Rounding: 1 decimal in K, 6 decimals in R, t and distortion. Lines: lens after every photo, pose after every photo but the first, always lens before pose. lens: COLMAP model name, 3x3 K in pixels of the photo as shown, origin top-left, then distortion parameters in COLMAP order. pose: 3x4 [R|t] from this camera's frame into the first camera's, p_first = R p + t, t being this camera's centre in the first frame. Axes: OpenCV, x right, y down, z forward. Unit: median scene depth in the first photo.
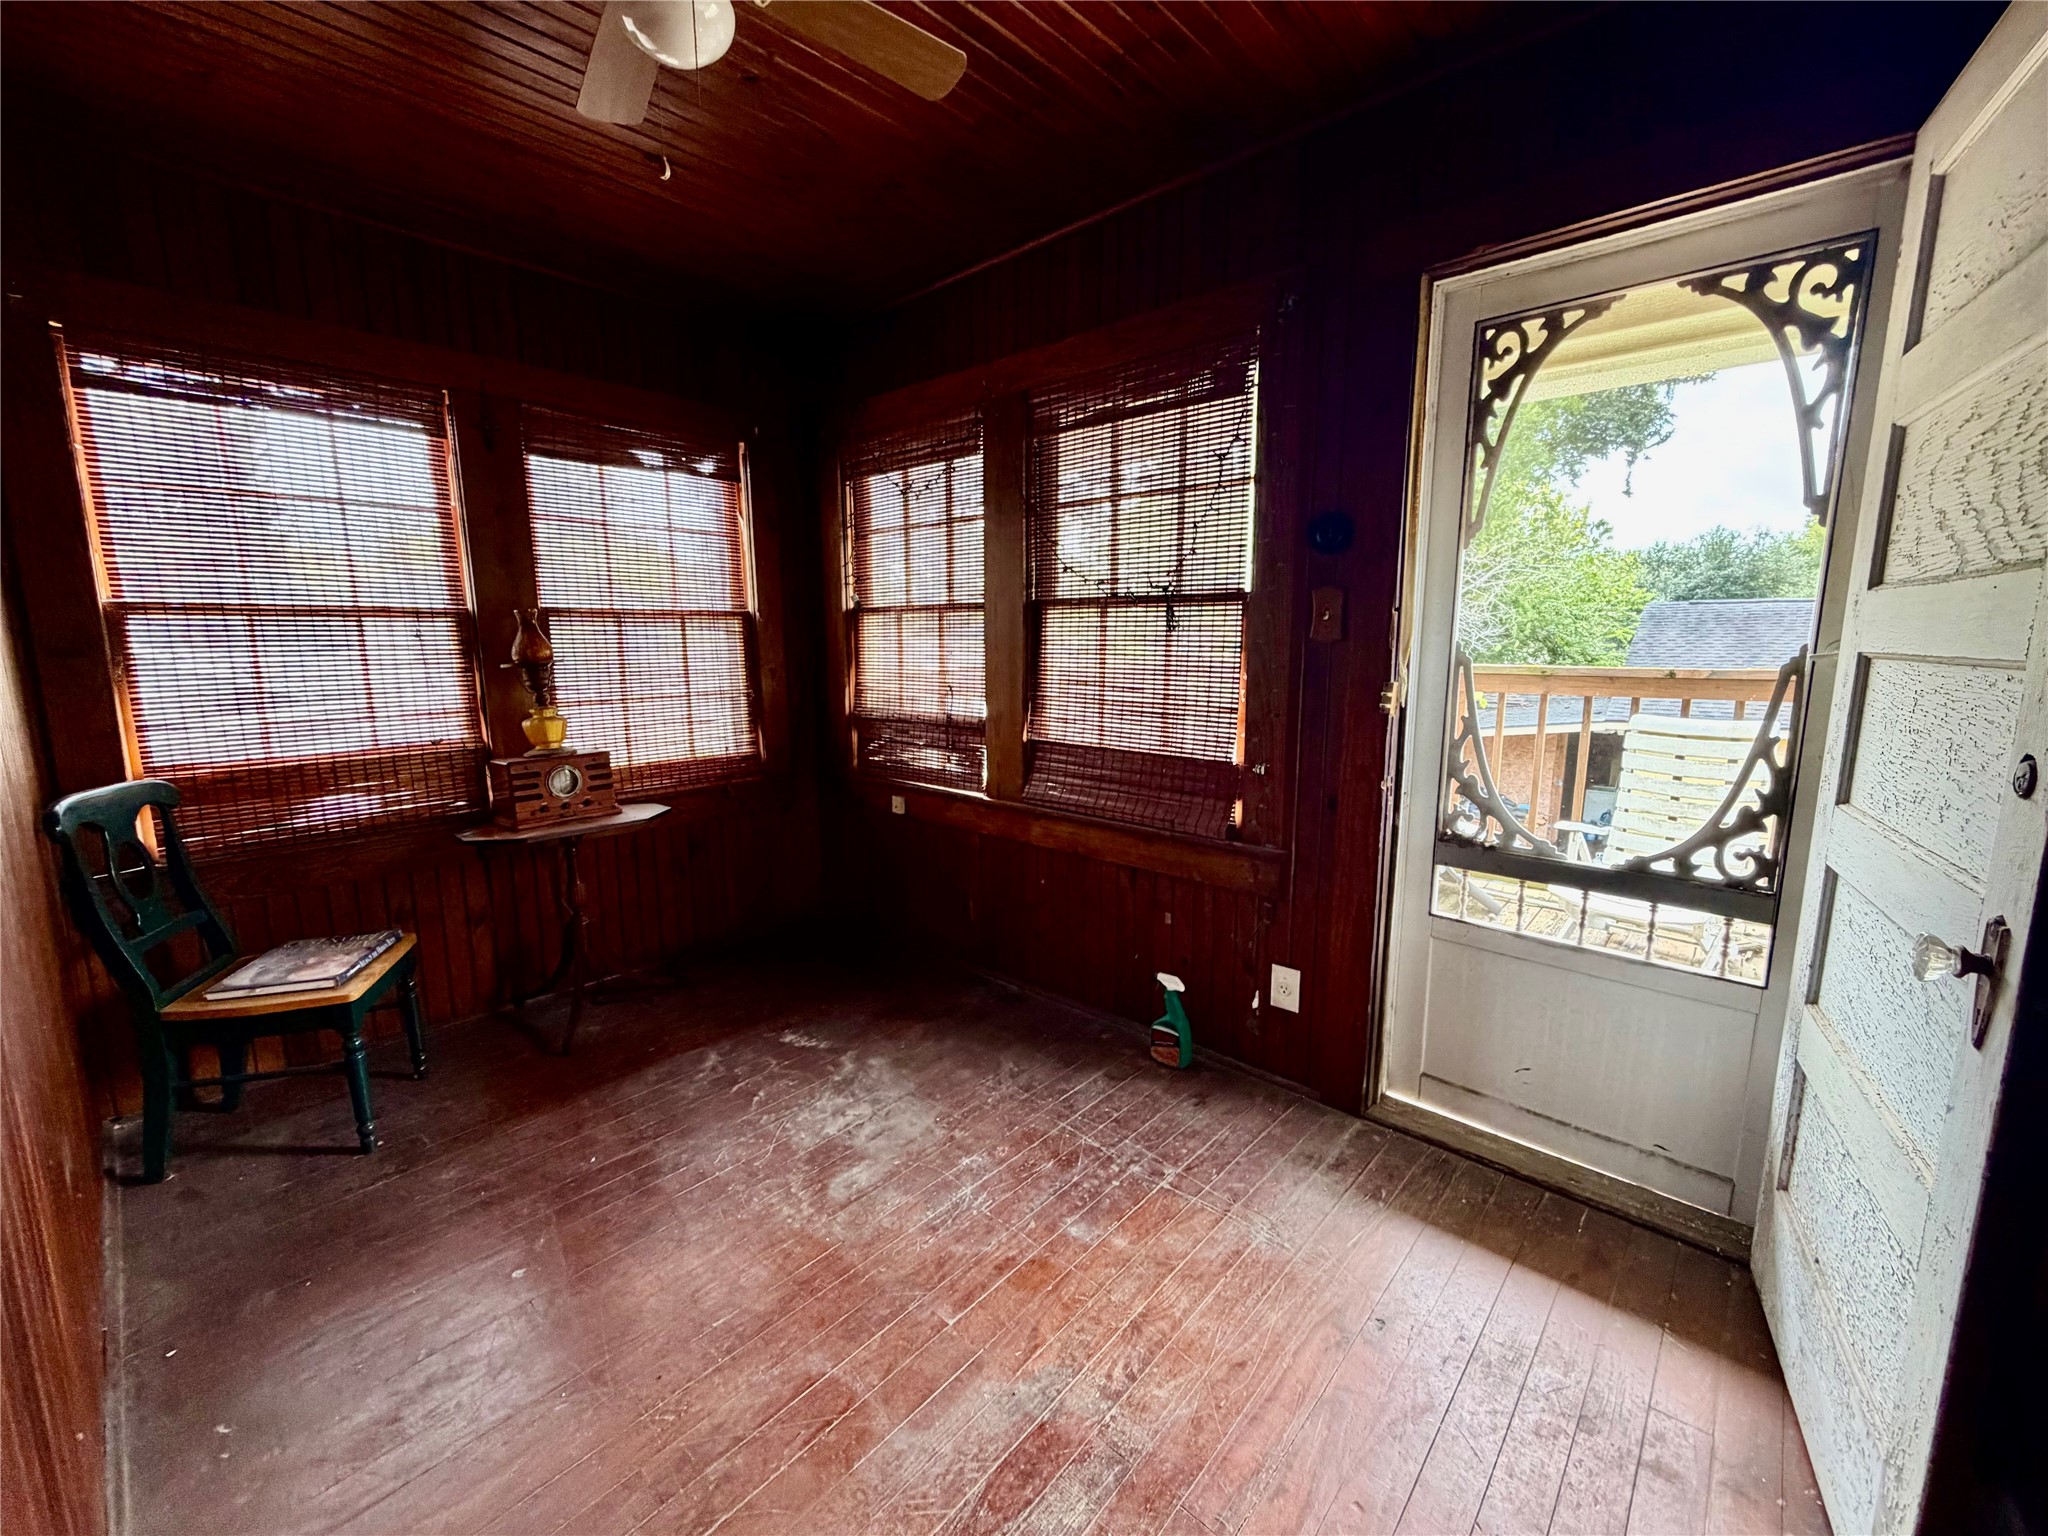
lens RADIAL K [[821.2, 0, 1030.3], [0, 821.2, 766.7], [0, 0, 1]] dist [-0.000115, 0.000046]
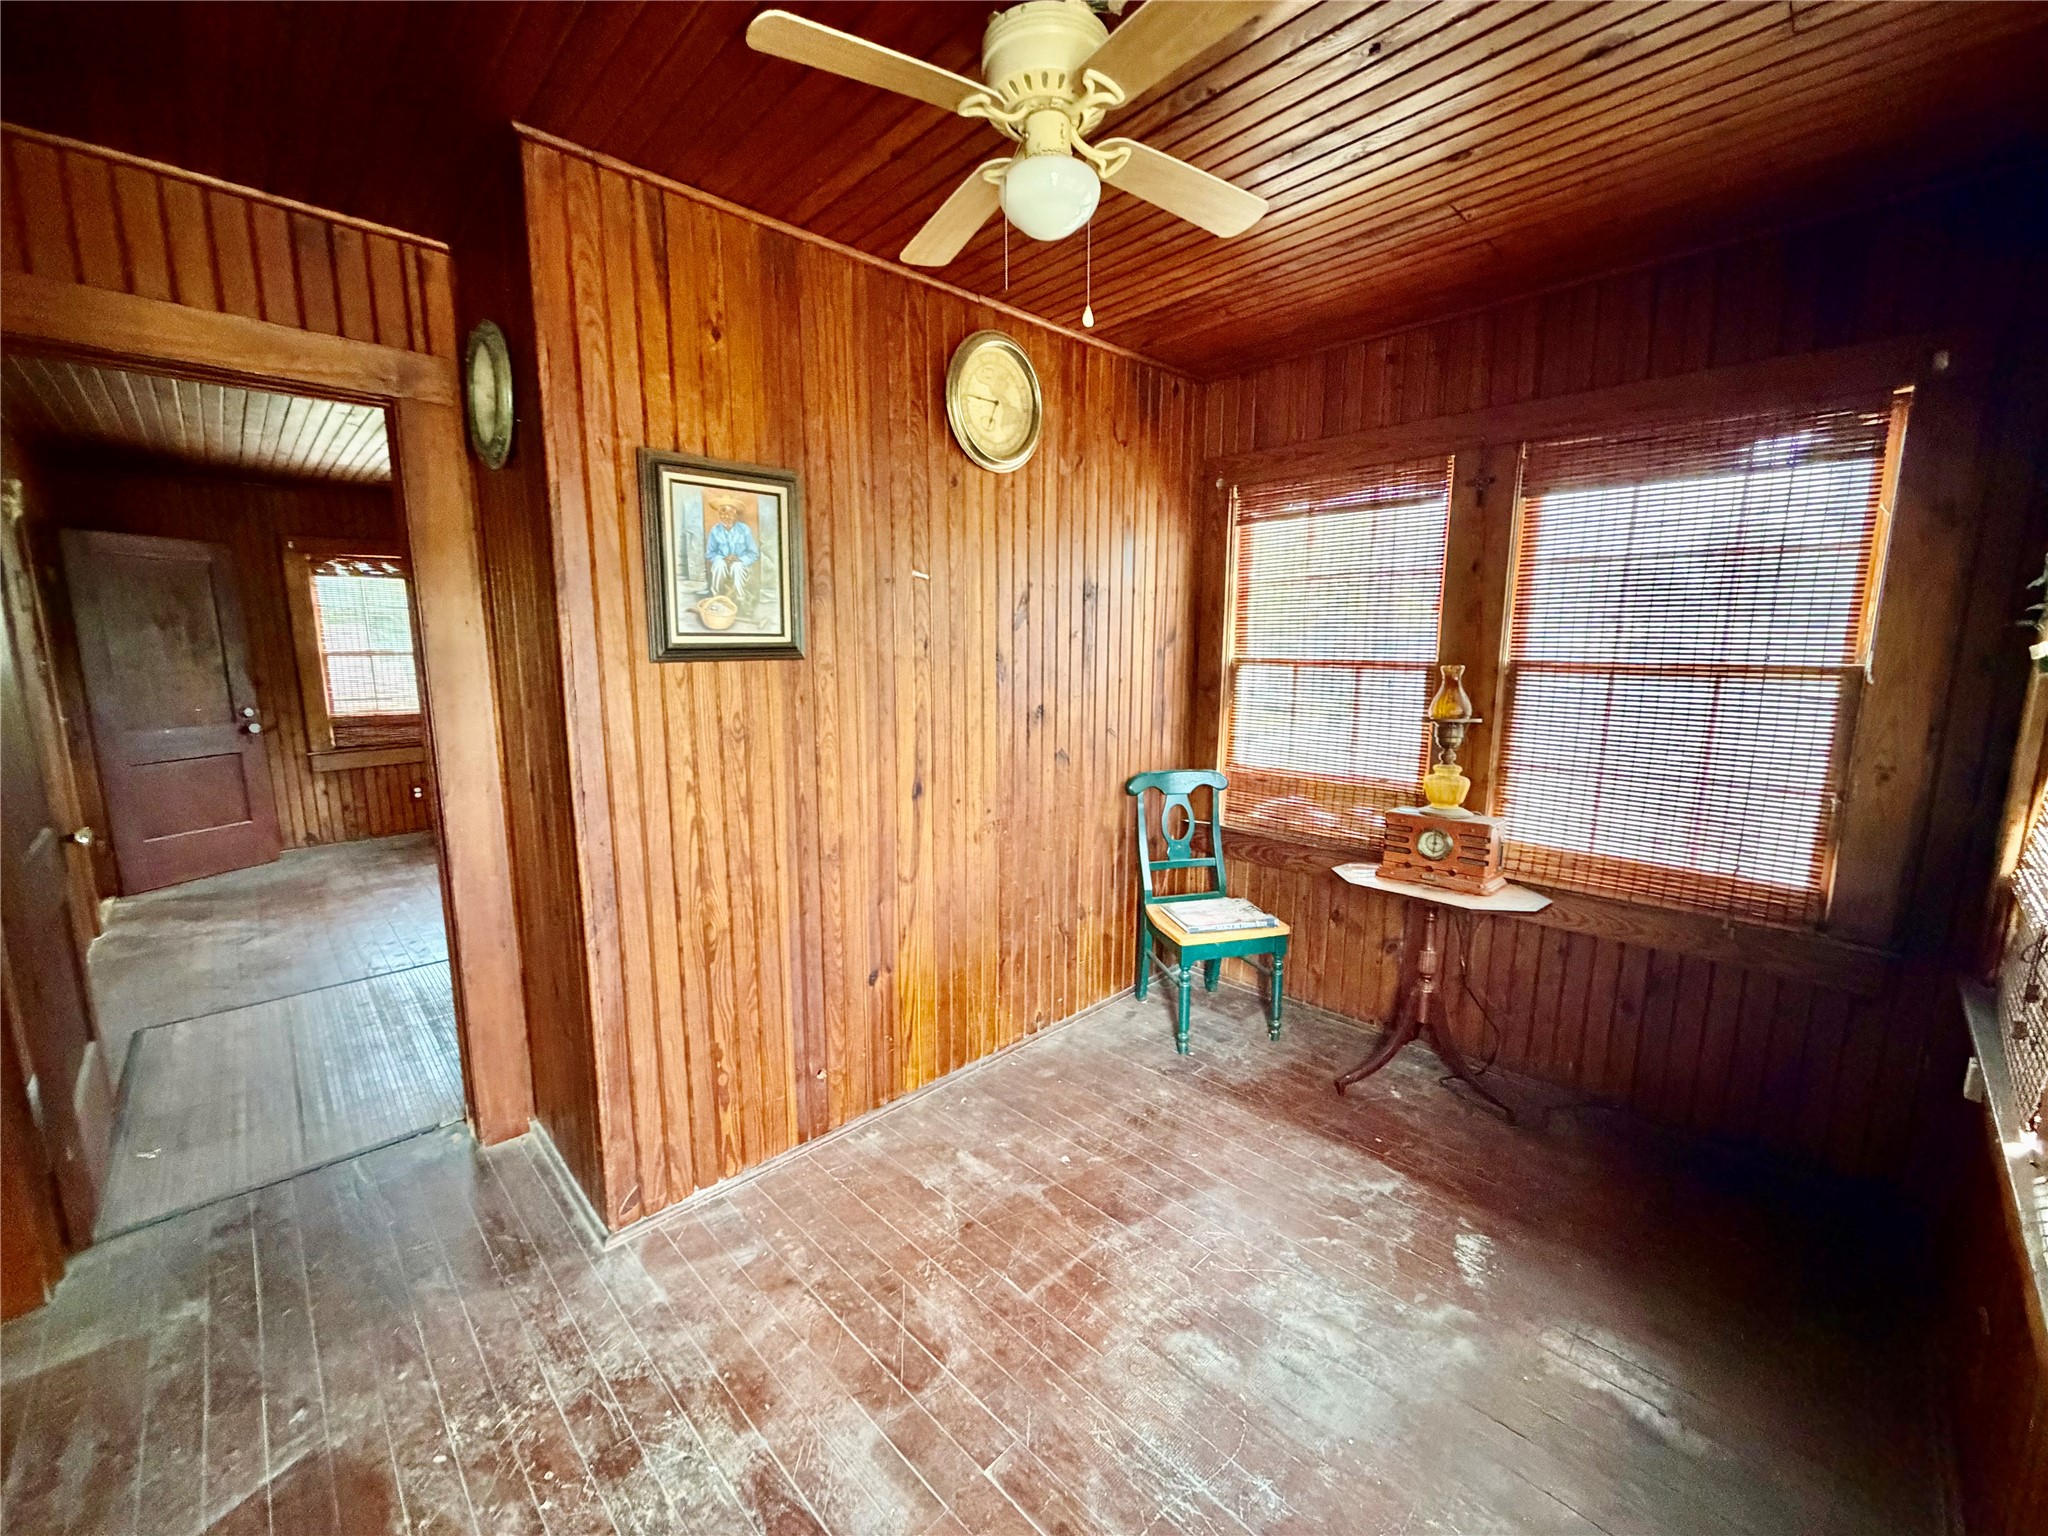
lens RADIAL K [[821.2, 0, 1025.1], [0, 821.2, 768.2], [0, 0, 1]] dist [-0.000115, 0.000046]
pose [[-0.060795, 0.161754, -0.984957, 0.511856], [-0.161272, 0.972225, 0.169618, -0.197973], [0.985036, 0.169157, -0.033020, 0.695001]]
